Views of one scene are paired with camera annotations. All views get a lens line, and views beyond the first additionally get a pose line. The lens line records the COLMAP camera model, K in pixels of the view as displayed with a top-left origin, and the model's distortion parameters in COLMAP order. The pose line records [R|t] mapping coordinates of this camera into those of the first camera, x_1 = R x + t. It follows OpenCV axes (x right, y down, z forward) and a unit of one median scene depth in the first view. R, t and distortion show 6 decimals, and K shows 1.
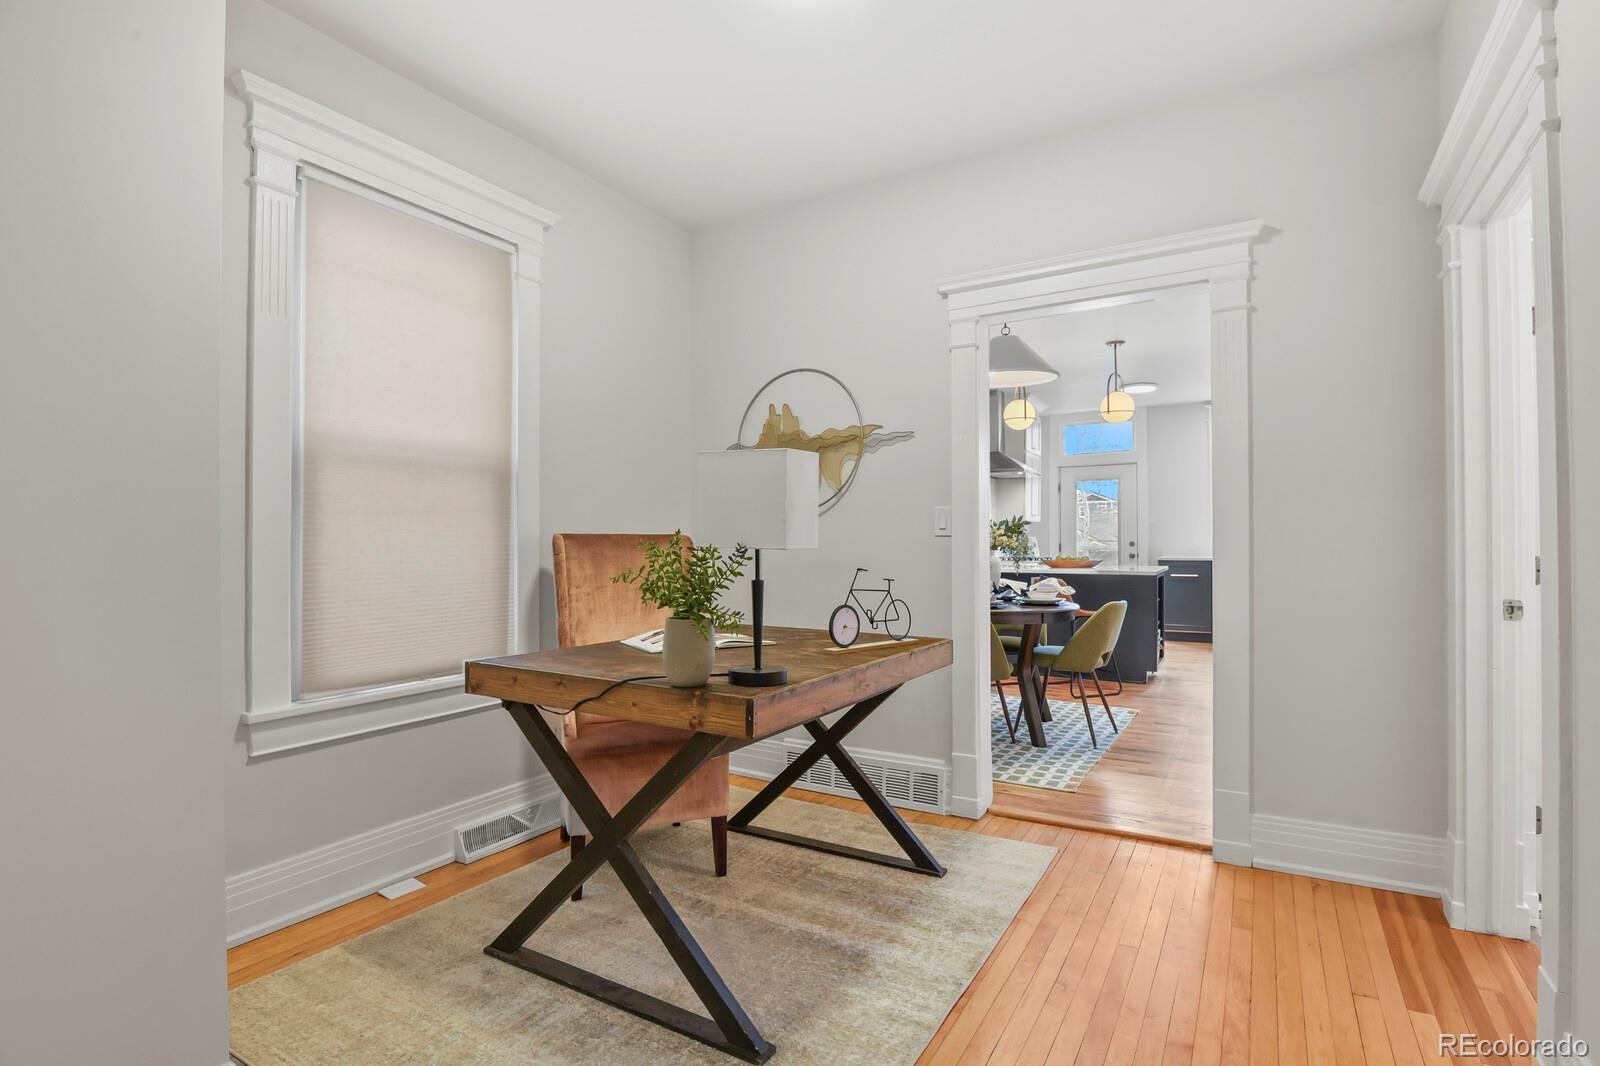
lens RADIAL K [[777.7, 0, 803.5], [0, 777.7, 536.0], [0, 0, 1]] dist [-0.010053, -0.005604]
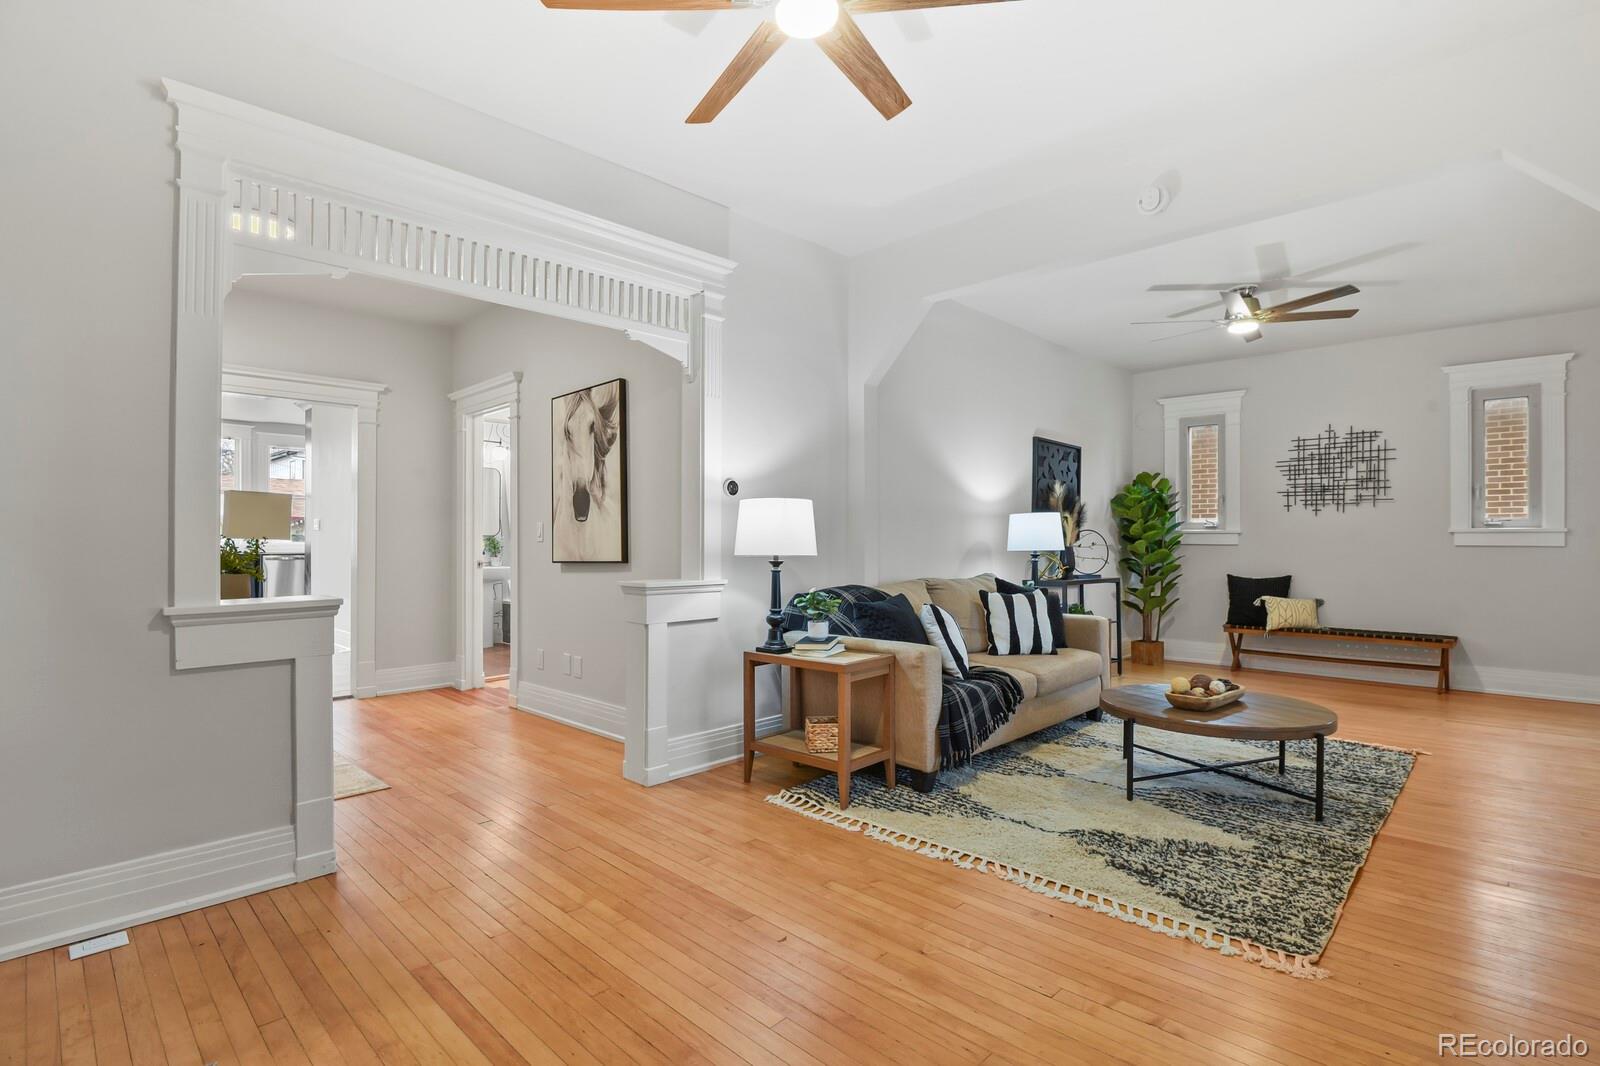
lens RADIAL K [[777.7, 0, 805.9], [0, 777.7, 535.8], [0, 0, 1]] dist [-0.010053, -0.005604]
pose [[0.234783, 0.009598, 0.972000, -0.750918], [-0.010909, 0.999914, -0.007238, 0.002222], [-0.971987, -0.008905, 0.234868, -0.385430]]
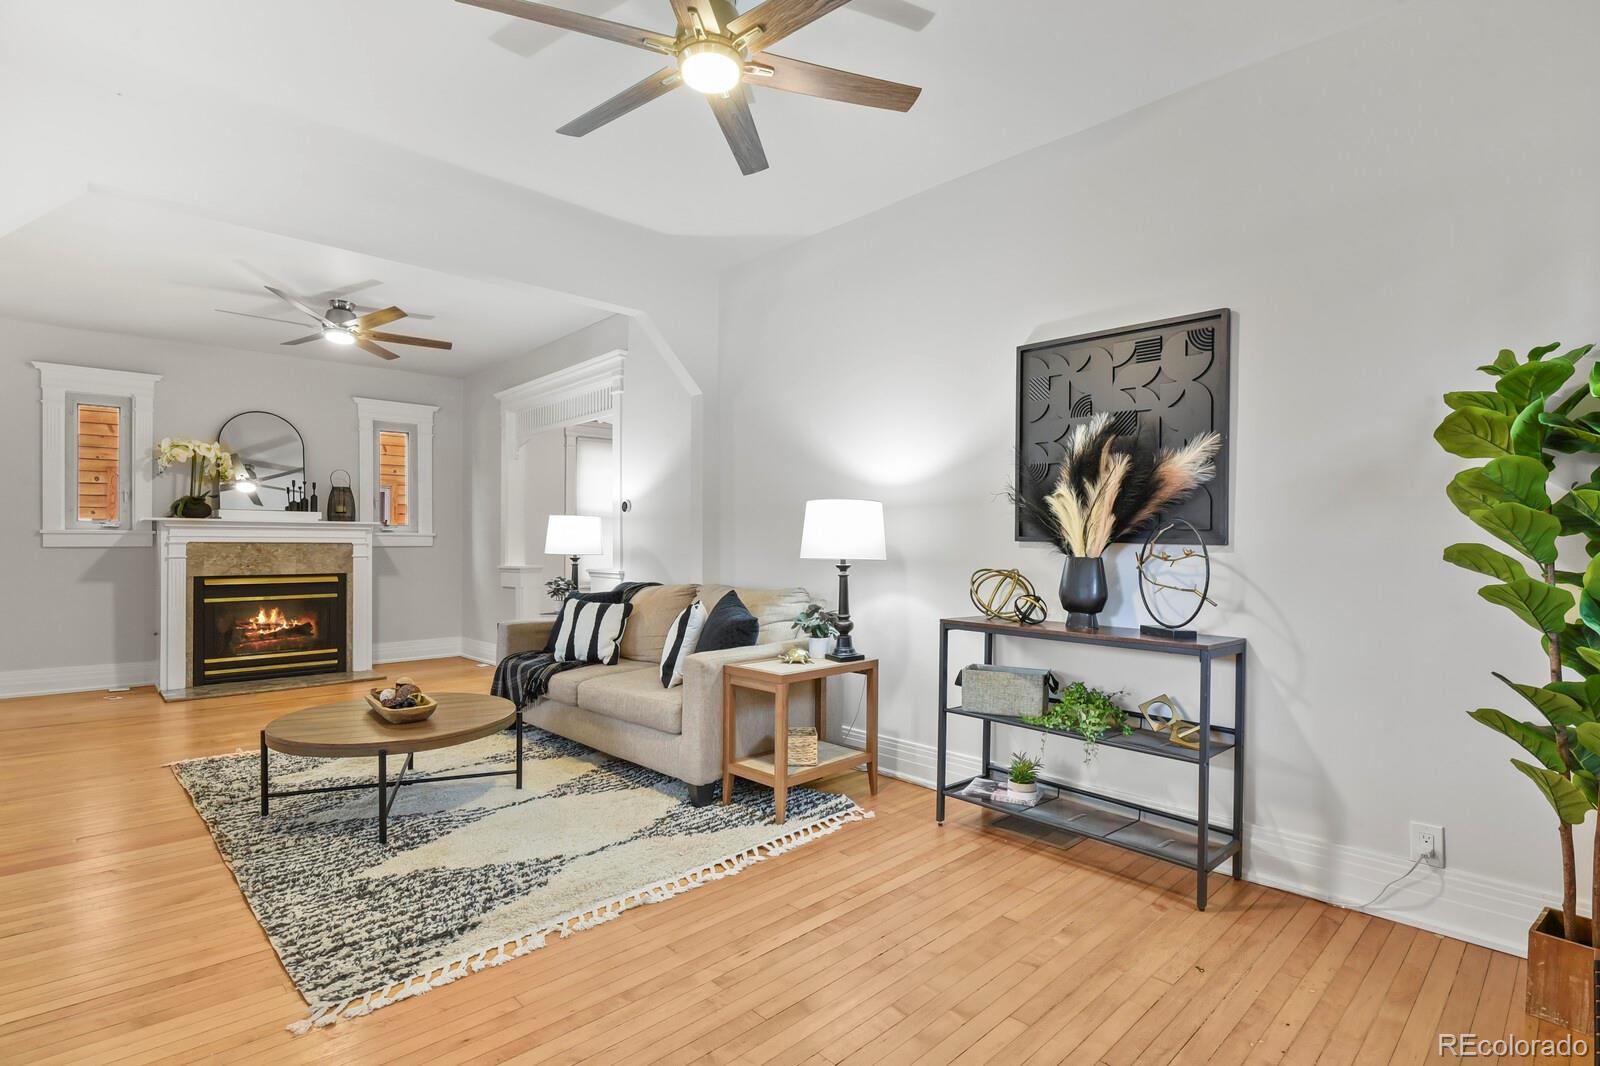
lens RADIAL K [[777.7, 0, 799.6], [0, 777.7, 537.7], [0, 0, 1]] dist [-0.010053, -0.005604]
pose [[0.961085, 0.002604, -0.276239, 0.780882], [-0.001529, 0.999990, 0.004107, -0.013203], [0.276247, -0.003525, 0.961080, -1.265106]]
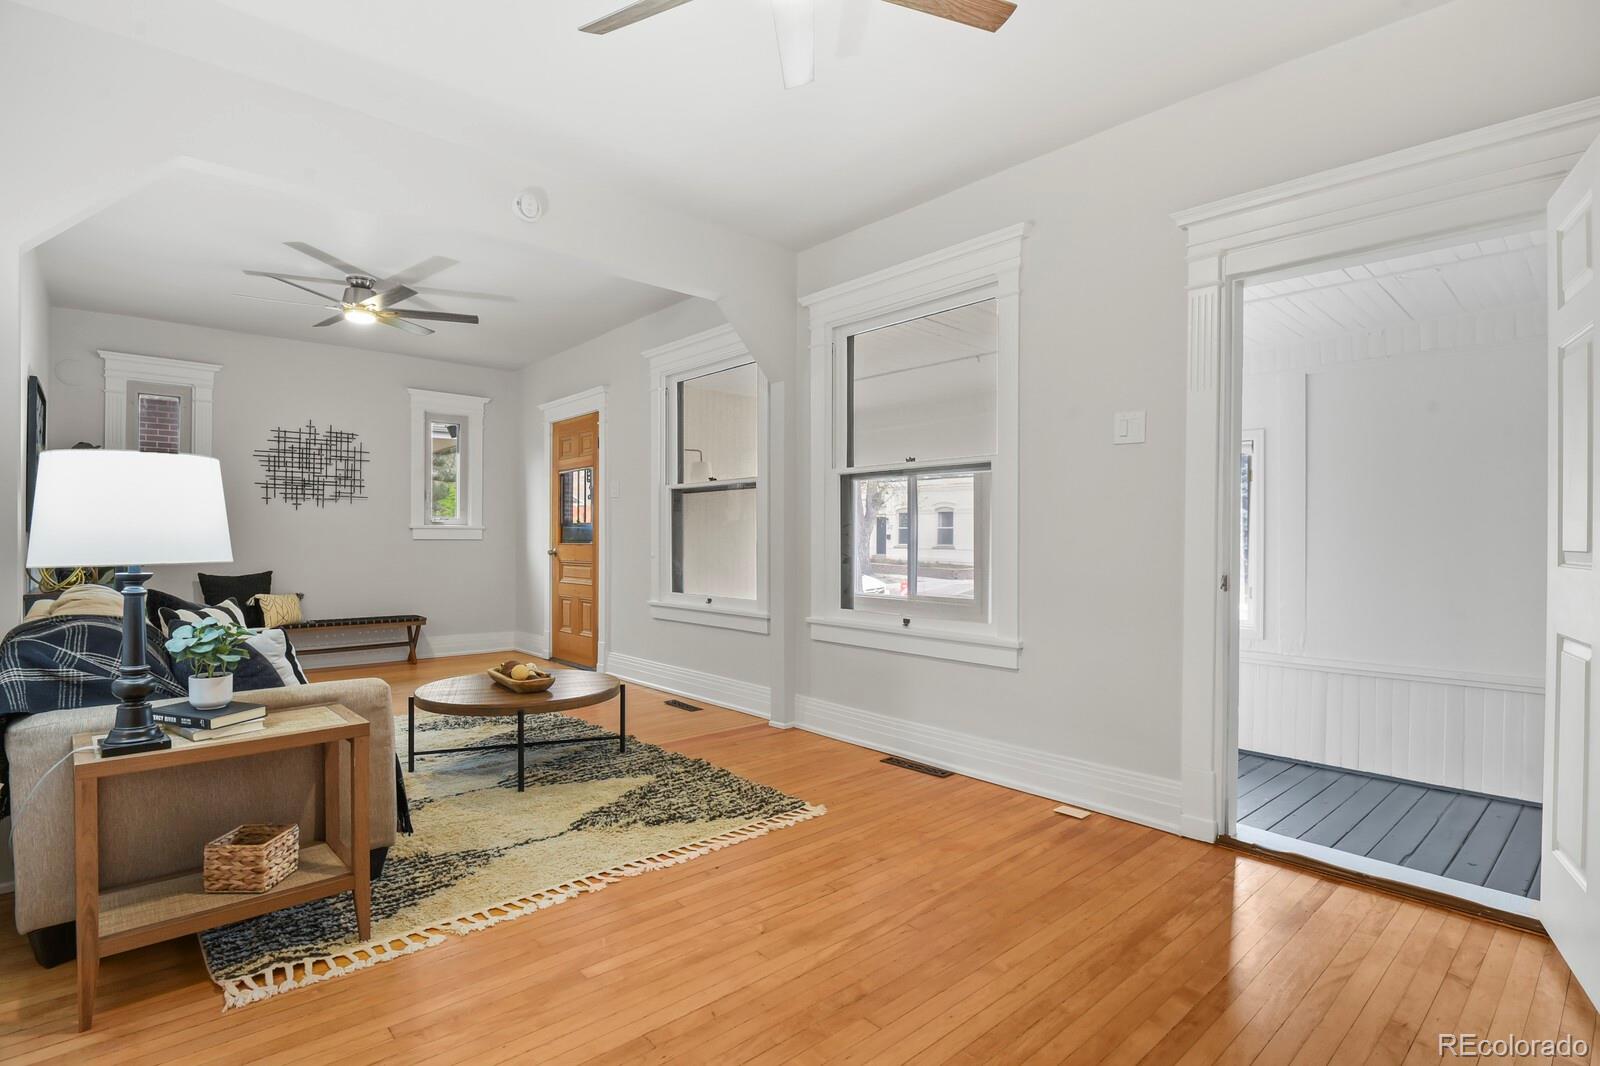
lens RADIAL K [[777.7, 0, 800.4], [0, 777.7, 536.9], [0, 0, 1]] dist [-0.010053, -0.005604]
pose [[-0.954036, 0.000008, 0.299692, -0.420607], [-0.002920, 0.999952, -0.009324, 0.005479], [-0.299678, -0.009770, -0.953990, 0.156905]]
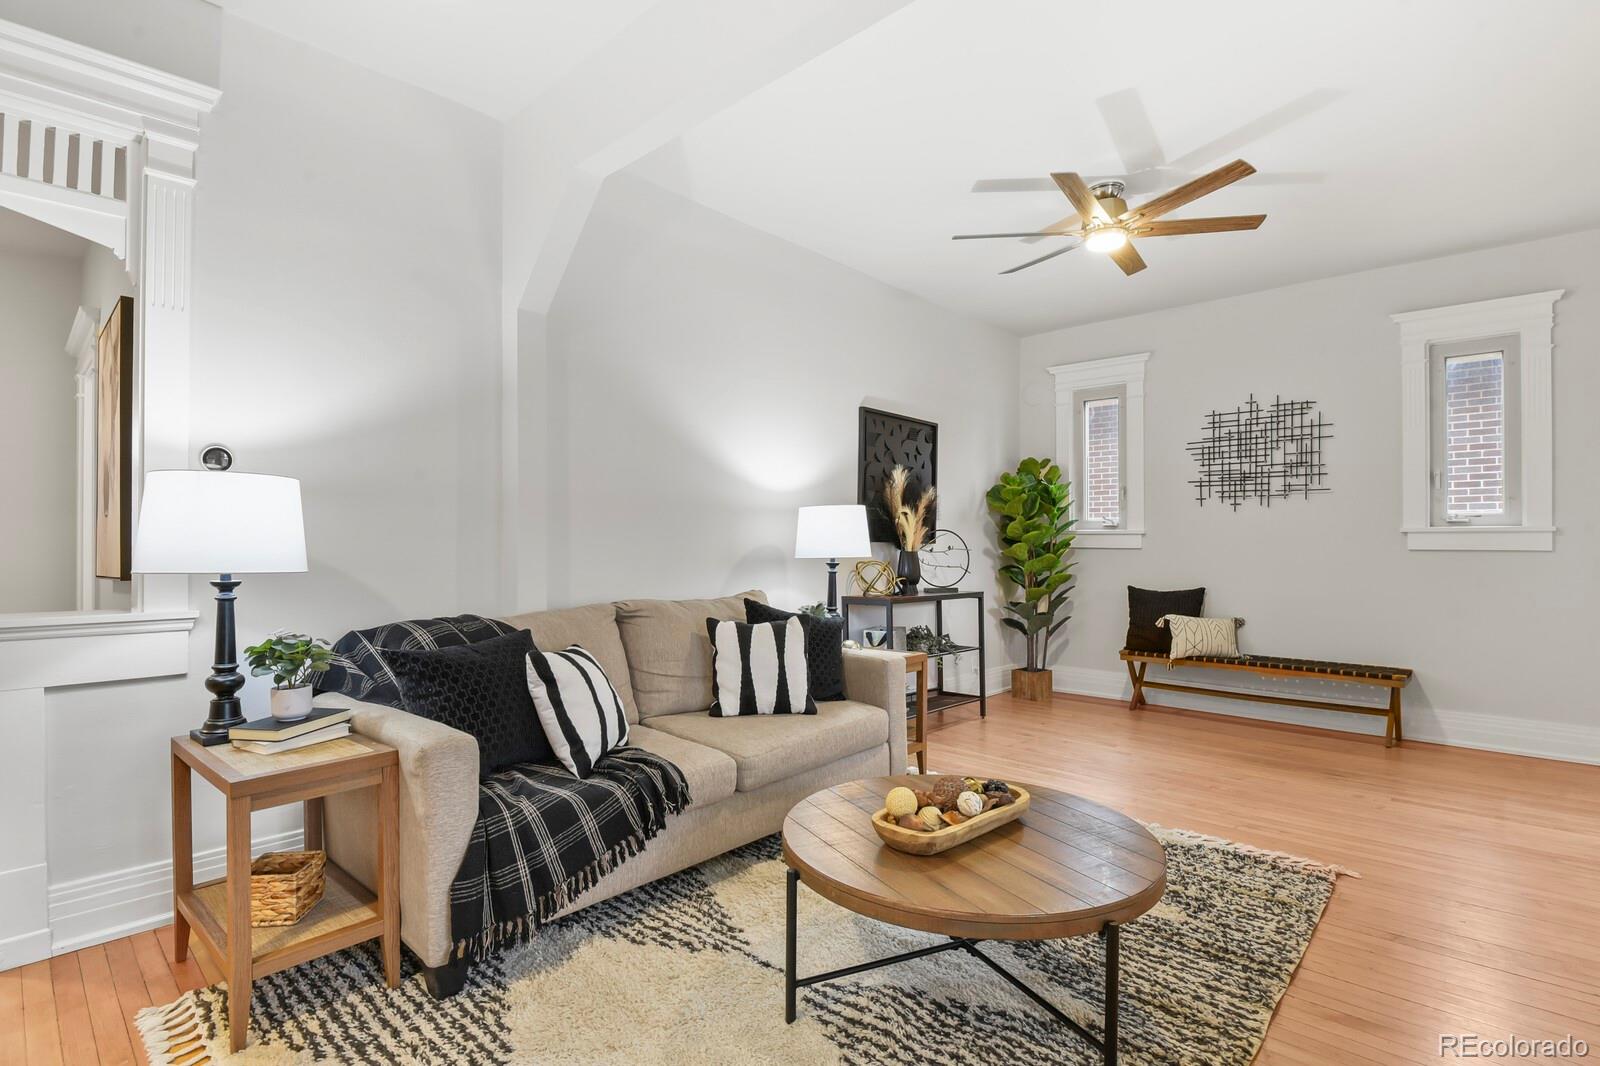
lens RADIAL K [[777.7, 0, 806.8], [0, 777.7, 536.2], [0, 0, 1]] dist [-0.010053, -0.005604]
pose [[0.213230, 0.012036, 0.976928, -0.326951], [-0.008833, 0.999907, -0.010391, -0.002916], [-0.976962, -0.006414, 0.213316, -0.621258]]
